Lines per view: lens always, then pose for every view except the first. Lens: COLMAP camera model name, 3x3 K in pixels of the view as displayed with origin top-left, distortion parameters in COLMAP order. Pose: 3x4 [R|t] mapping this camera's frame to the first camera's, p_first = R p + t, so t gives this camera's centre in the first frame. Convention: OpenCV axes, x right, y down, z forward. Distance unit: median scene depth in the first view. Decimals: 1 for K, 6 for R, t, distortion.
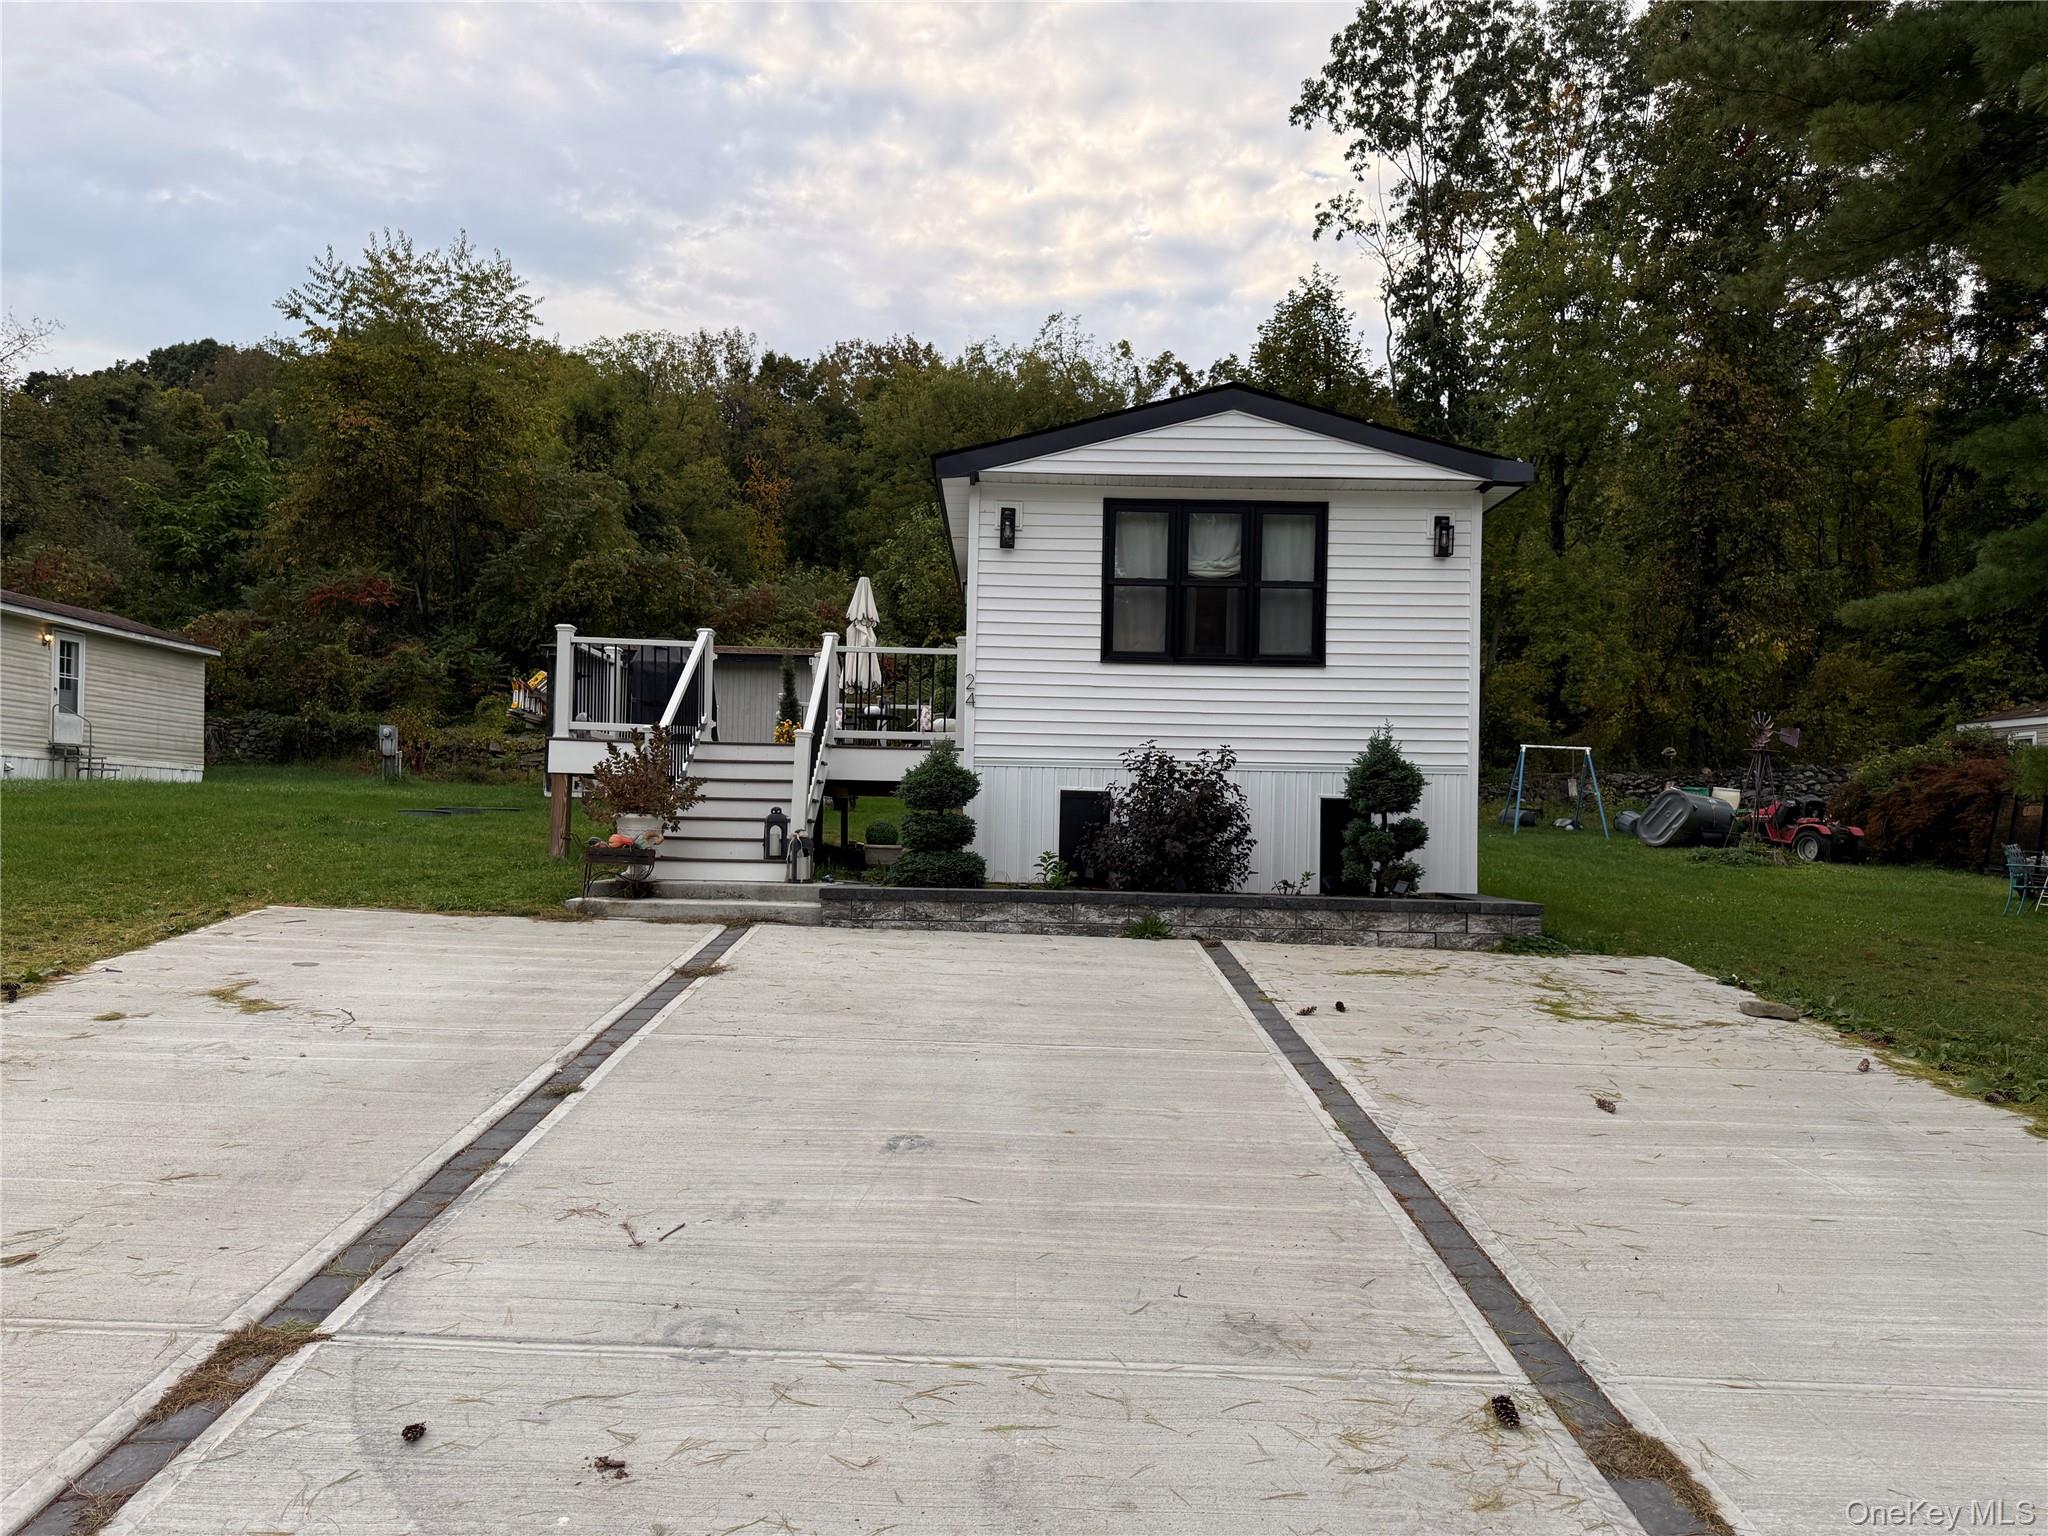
lens RADIAL K [[1460.4, 0, 1039.0], [0, 1460.4, 777.9], [0, 0, 1]] dist [0.129073, -0.210609]
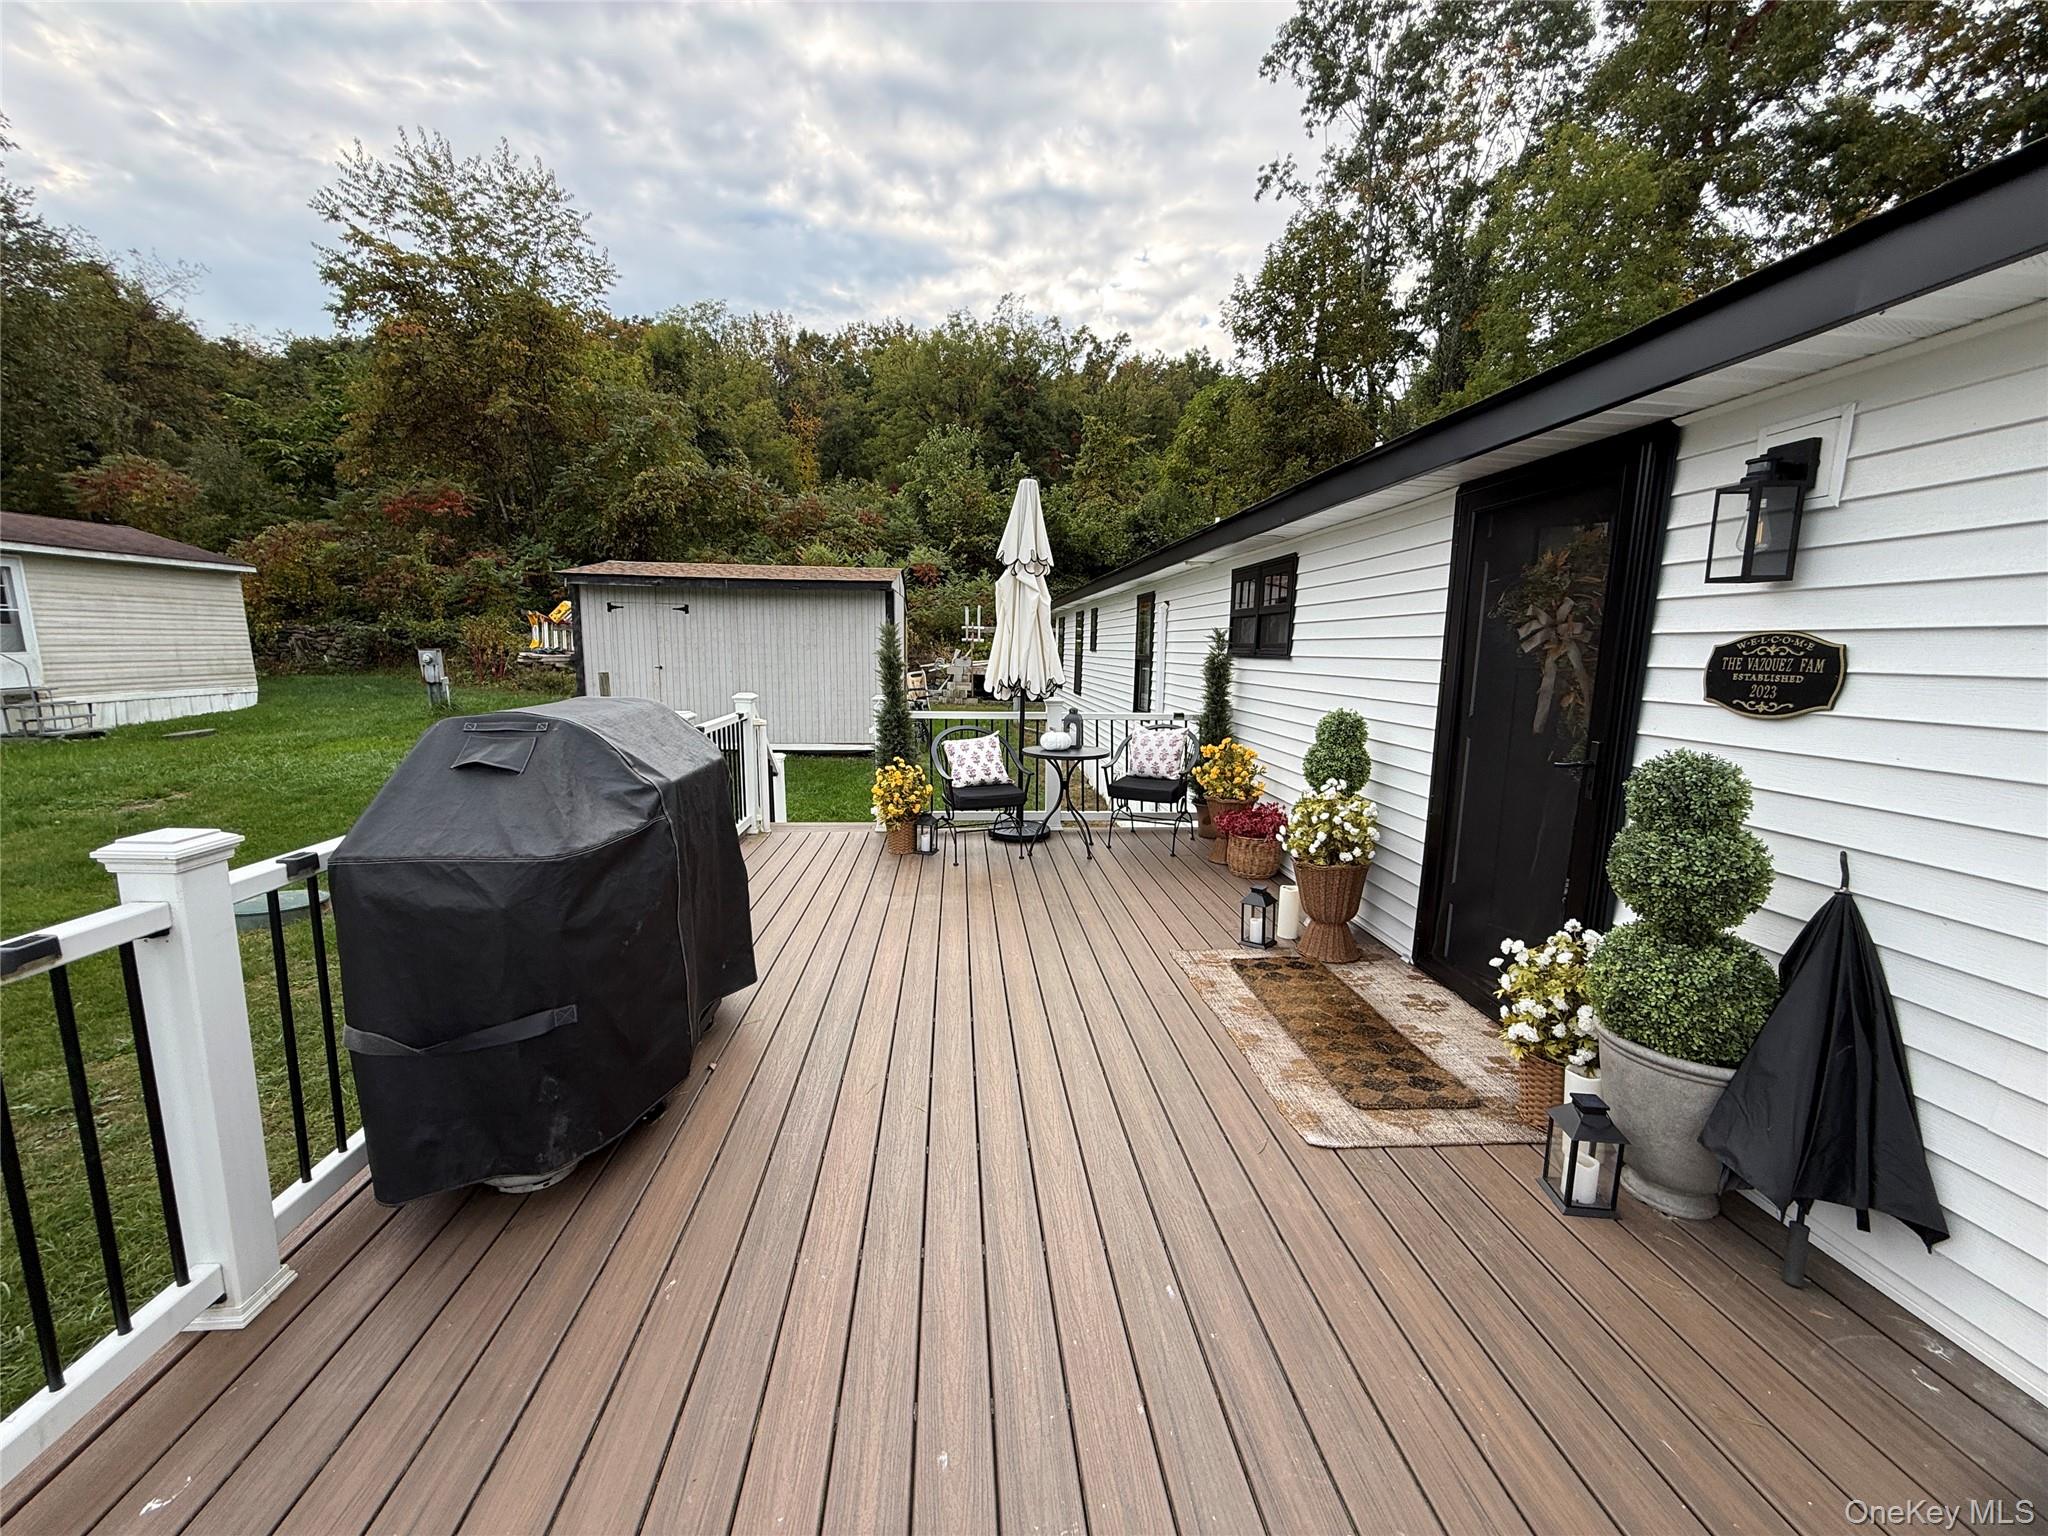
lens RADIAL K [[817.6, 0, 1018.1], [0, 817.6, 770.1], [0, 0, 1]] dist [-0.000239, -0.000002]
pose [[0.998213, -0.016078, 0.057544, -0.078318], [0.004711, 0.981294, 0.192459, -0.050073], [-0.059562, -0.191844, 0.979616, 0.381811]]
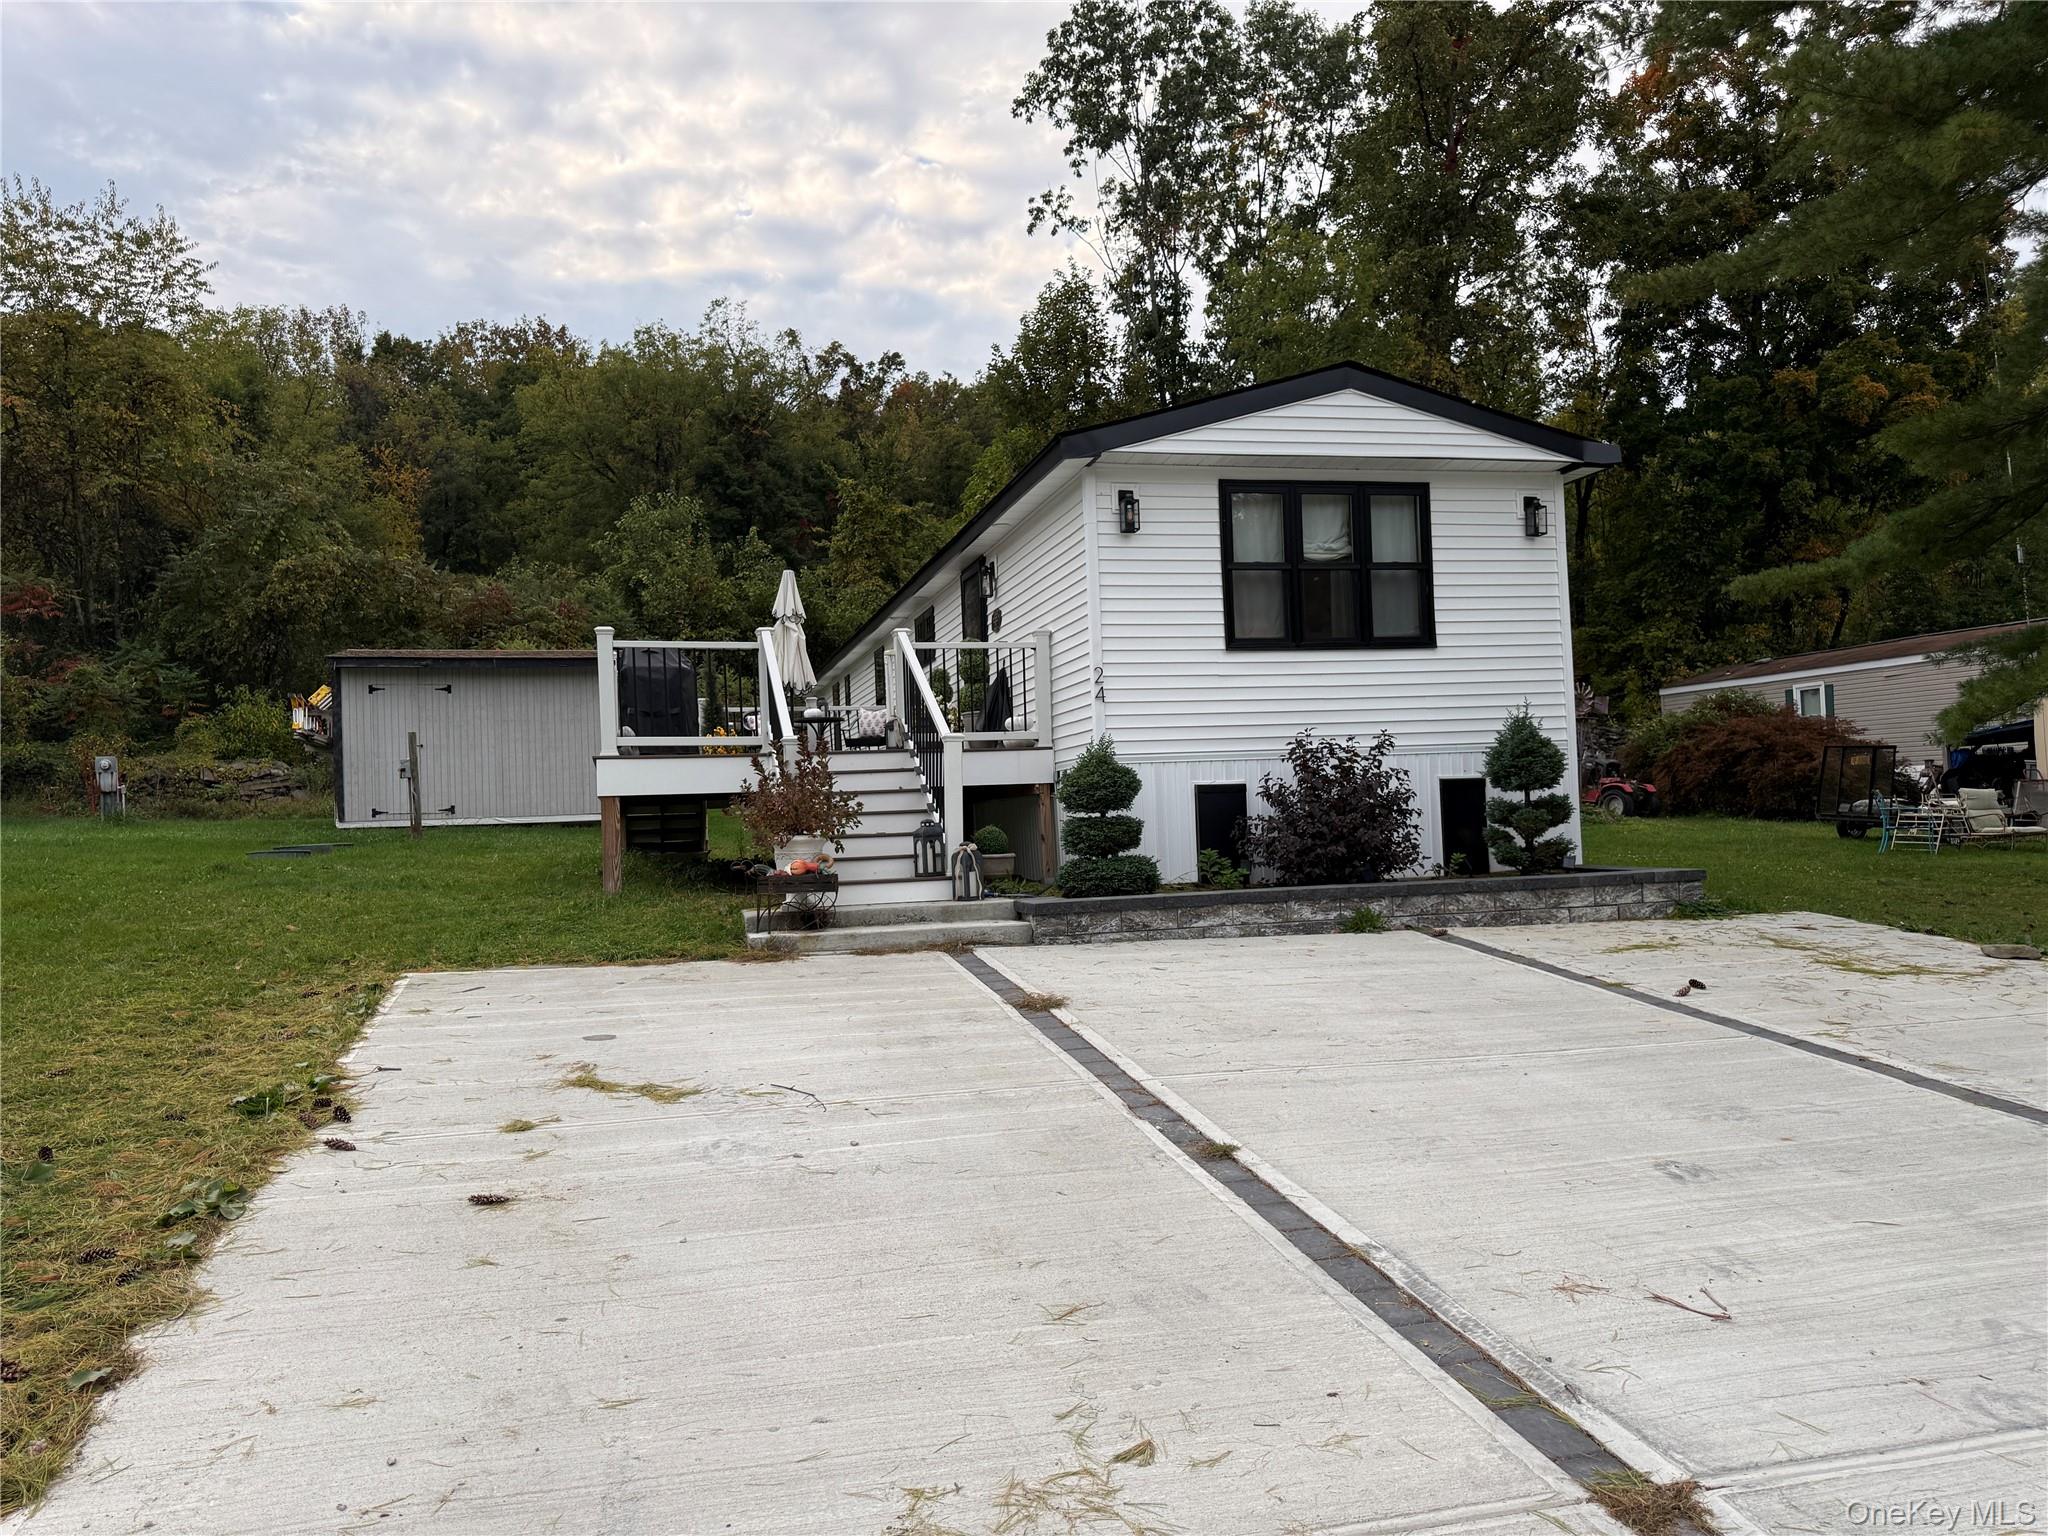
lens RADIAL K [[1460.4, 0, 1039.0], [0, 1460.4, 777.9], [0, 0, 1]] dist [0.129073, -0.210609]
pose [[0.966844, -0.051491, 0.250122, -0.113302], [0.050612, 0.998669, 0.009949, -0.003810], [-0.250302, 0.003040, 0.968163, 0.034300]]
